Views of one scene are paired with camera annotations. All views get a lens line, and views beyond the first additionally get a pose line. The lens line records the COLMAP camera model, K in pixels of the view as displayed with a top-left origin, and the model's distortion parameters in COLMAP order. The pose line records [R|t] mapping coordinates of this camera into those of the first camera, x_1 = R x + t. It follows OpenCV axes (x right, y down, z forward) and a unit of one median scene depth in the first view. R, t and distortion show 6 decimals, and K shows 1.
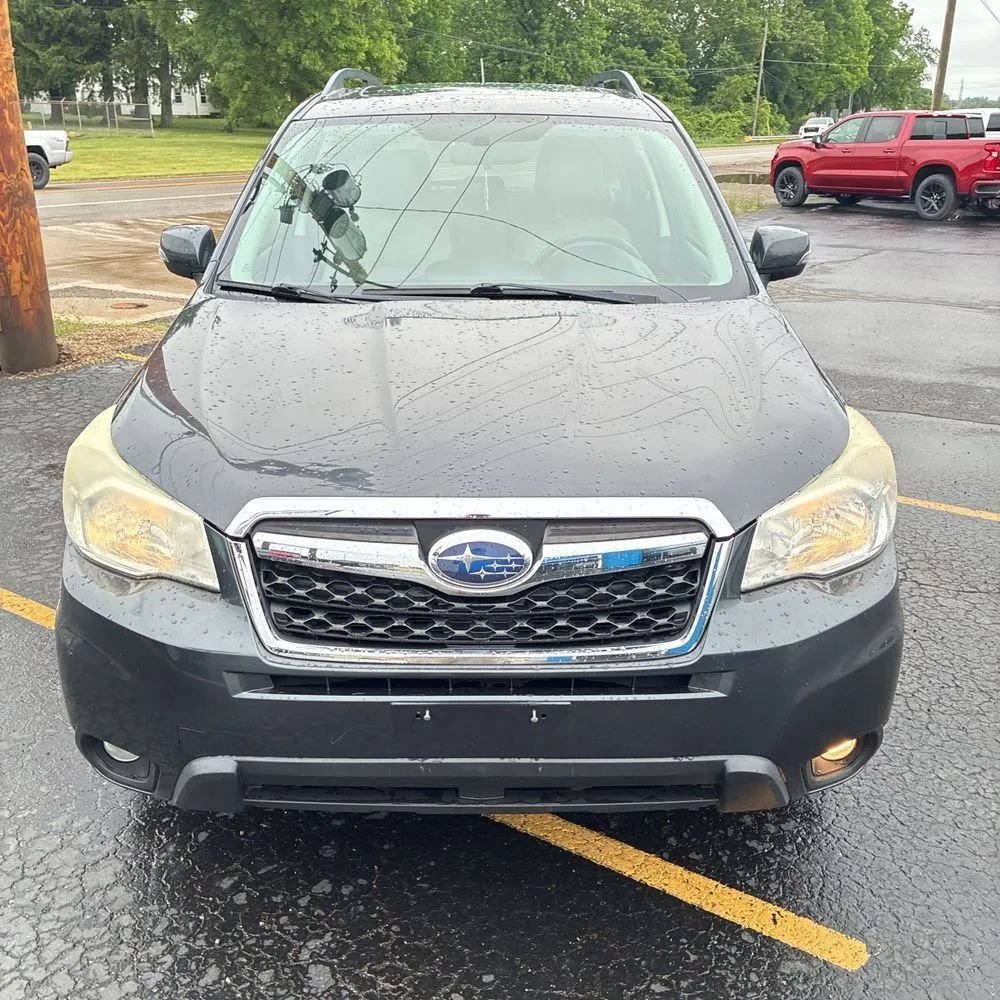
lens RADIAL K [[1018.5, 0, 541.5], [0, 1018.5, 500.4], [0, 0, 1]] dist [0.020490, -0.027441]
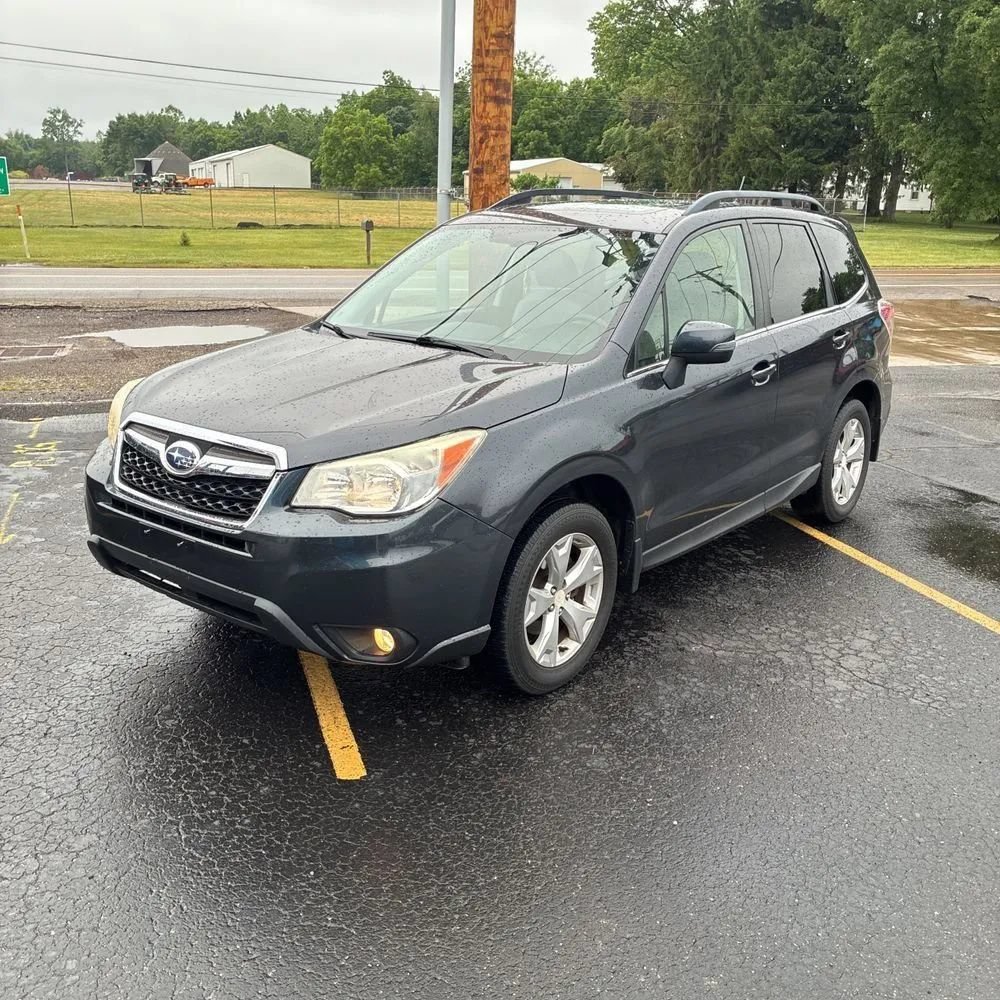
lens RADIAL K [[1006.9, 0, 515.5], [0, 1006.9, 497.4], [0, 0, 1]] dist [0.011619, 0.016879]
pose [[0.782993, 0.181988, -0.594813, 0.092946], [-0.231125, 0.972902, -0.006579, 0.000027], [0.577497, 0.142628, 0.803837, -0.007843]]
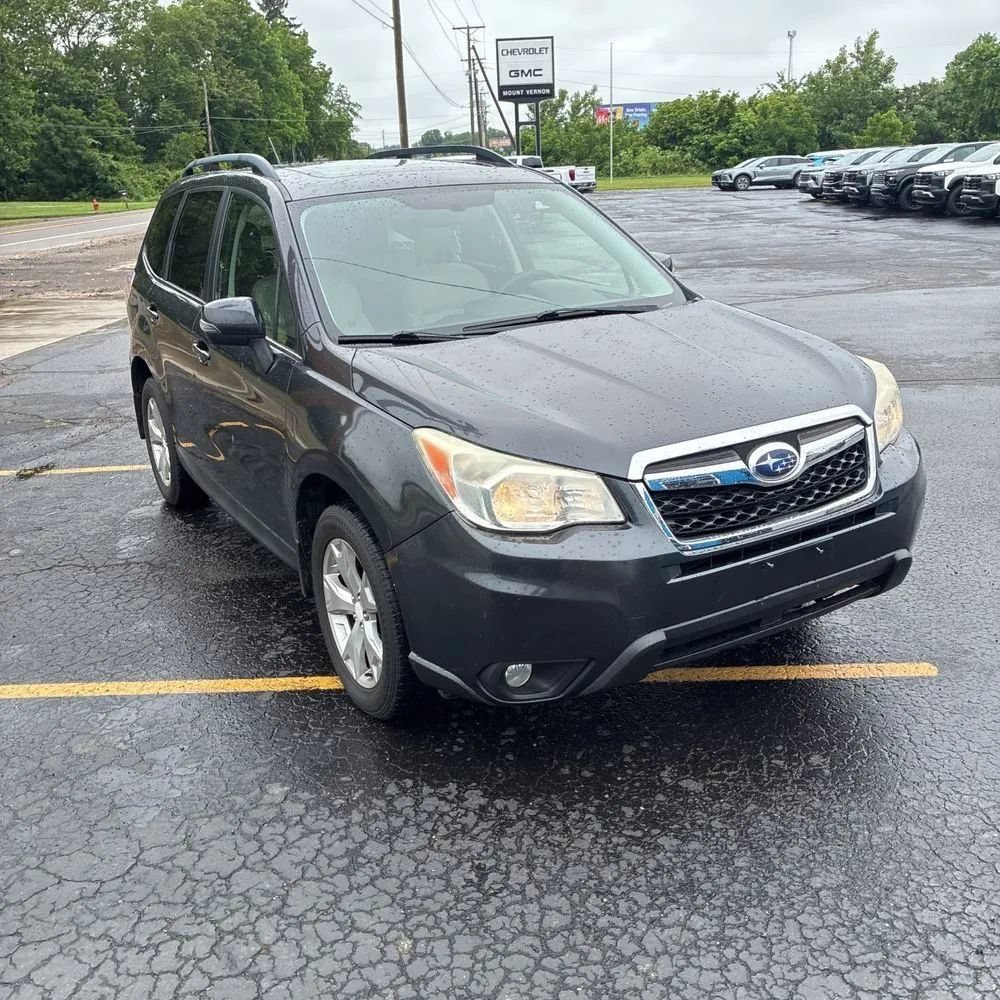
lens RADIAL K [[1018.5, 0, 541.5], [0, 1018.5, 500.4], [0, 0, 1]] dist [0.020490, -0.027441]
pose [[0.851859, -0.202035, 0.483237, -0.069411], [0.222939, 0.974724, 0.014518, 0.000764], [-0.473957, 0.095365, 0.875369, -0.013033]]
